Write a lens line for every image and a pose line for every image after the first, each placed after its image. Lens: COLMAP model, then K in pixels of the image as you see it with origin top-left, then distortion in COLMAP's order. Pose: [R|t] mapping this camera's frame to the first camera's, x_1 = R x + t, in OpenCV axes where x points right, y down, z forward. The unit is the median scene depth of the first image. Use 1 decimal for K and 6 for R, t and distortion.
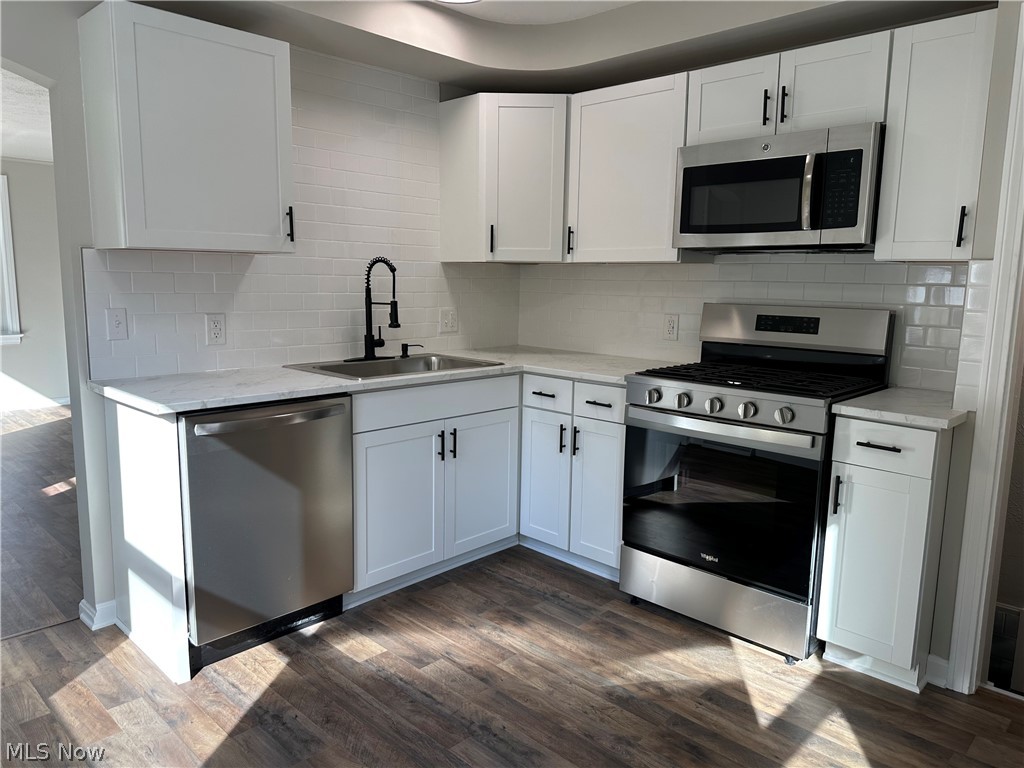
lens RADIAL K [[709.1, 0, 512.0], [0, 709.1, 384.0], [0, 0, 1]] dist [0.094419, -0.154503]
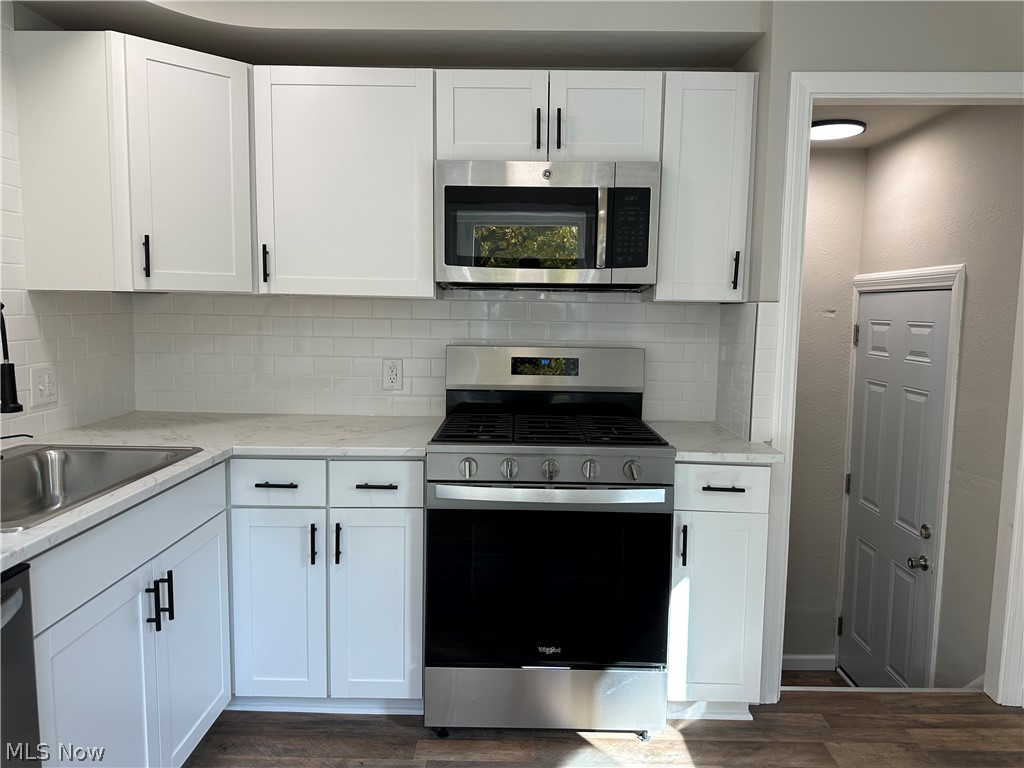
lens RADIAL K [[709.1, 0, 512.0], [0, 709.1, 384.0], [0, 0, 1]] dist [0.094419, -0.154503]
pose [[0.723209, -0.077118, 0.686310, -0.283419], [0.098296, 0.995123, 0.008237, -0.072706], [-0.683598, 0.061505, 0.727263, 0.362505]]
